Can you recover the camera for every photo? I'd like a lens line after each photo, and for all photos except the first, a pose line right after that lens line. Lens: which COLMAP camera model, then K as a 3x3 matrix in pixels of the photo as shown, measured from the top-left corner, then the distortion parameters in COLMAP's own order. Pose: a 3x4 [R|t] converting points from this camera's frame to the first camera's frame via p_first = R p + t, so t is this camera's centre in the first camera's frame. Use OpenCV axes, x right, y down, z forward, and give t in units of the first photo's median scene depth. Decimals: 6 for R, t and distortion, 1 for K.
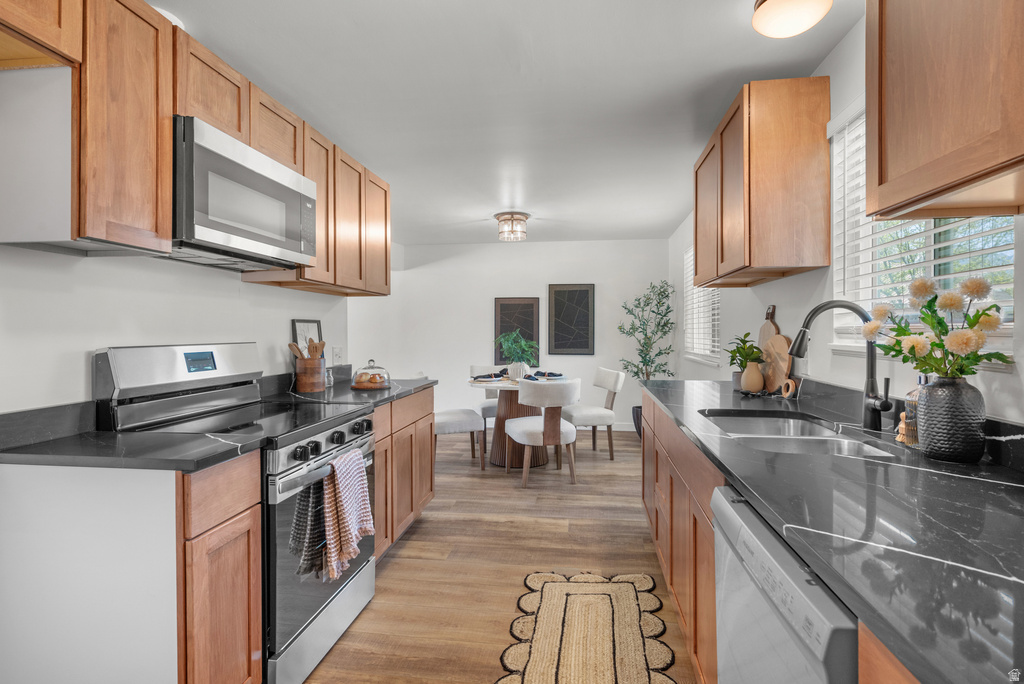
lens RADIAL K [[532.1, 0, 512.0], [0, 532.1, 342.0], [0, 0, 1]] dist [0.000772, 0.000102]
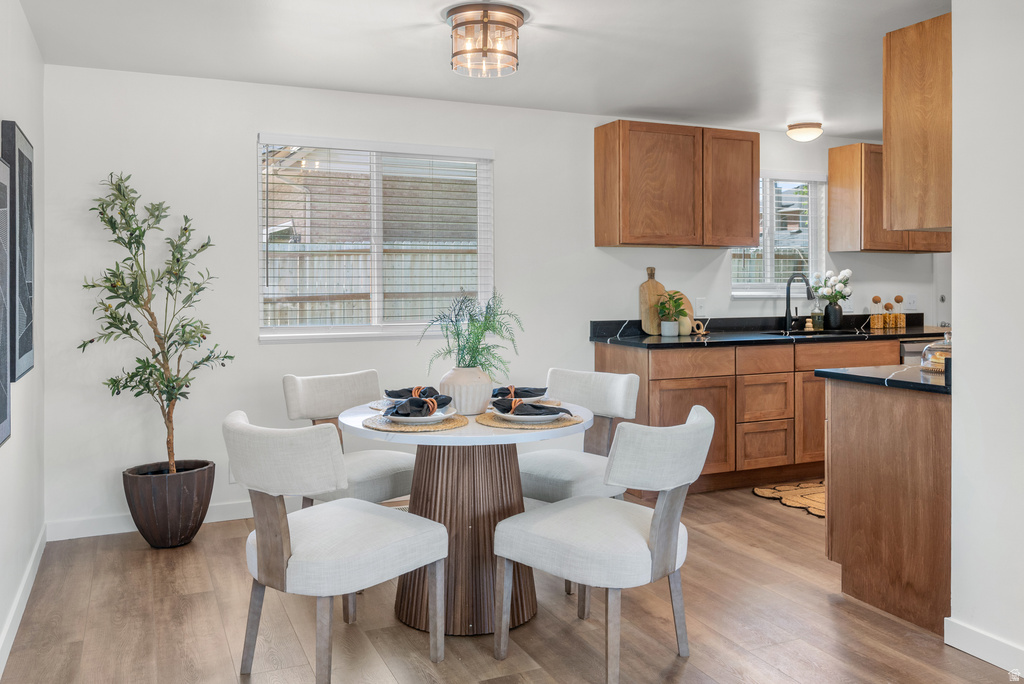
lens RADIAL K [[825.9, 0, 512.6], [0, 825.9, 279.9], [0, 0, 1]] dist [0.001572, 0.002534]
pose [[-0.536098, 0.000980, 0.844155, -1.131895], [0.016512, 0.999820, 0.009325, -0.071999], [-0.843994, 0.018938, -0.536018, 2.710709]]
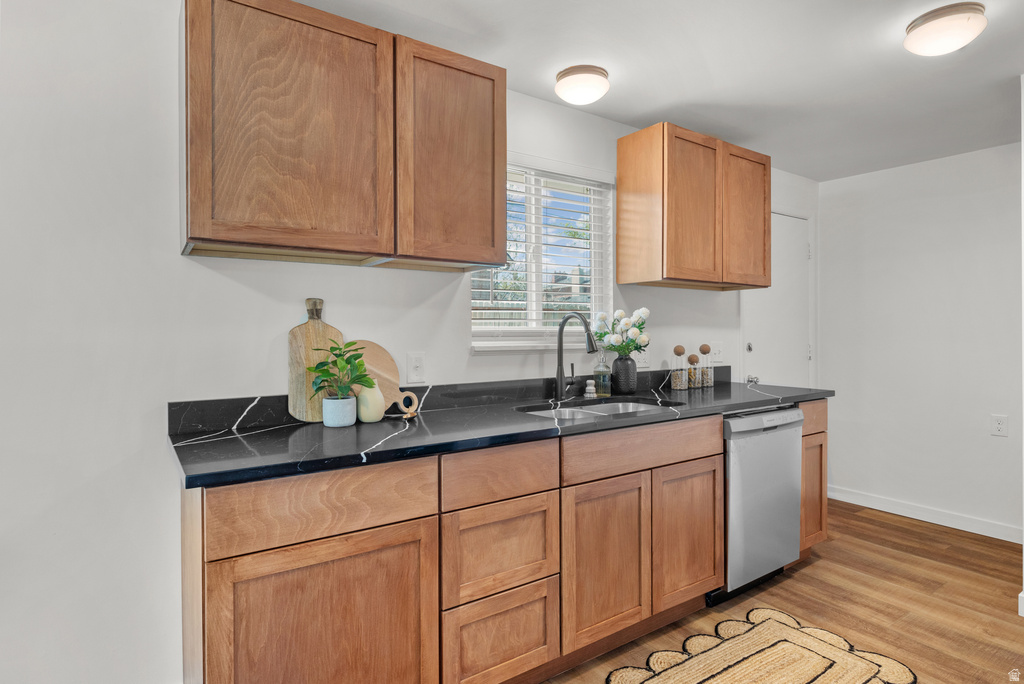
lens RADIAL K [[557.0, 0, 510.8], [0, 557.0, 335.0], [0, 0, 1]] dist [-0.000919, -0.000525]
pose [[-0.680385, -0.001731, 0.732853, -0.249876], [0.017963, 0.999657, 0.019039, -0.034566], [-0.732635, 0.026118, -0.680121, 1.539166]]
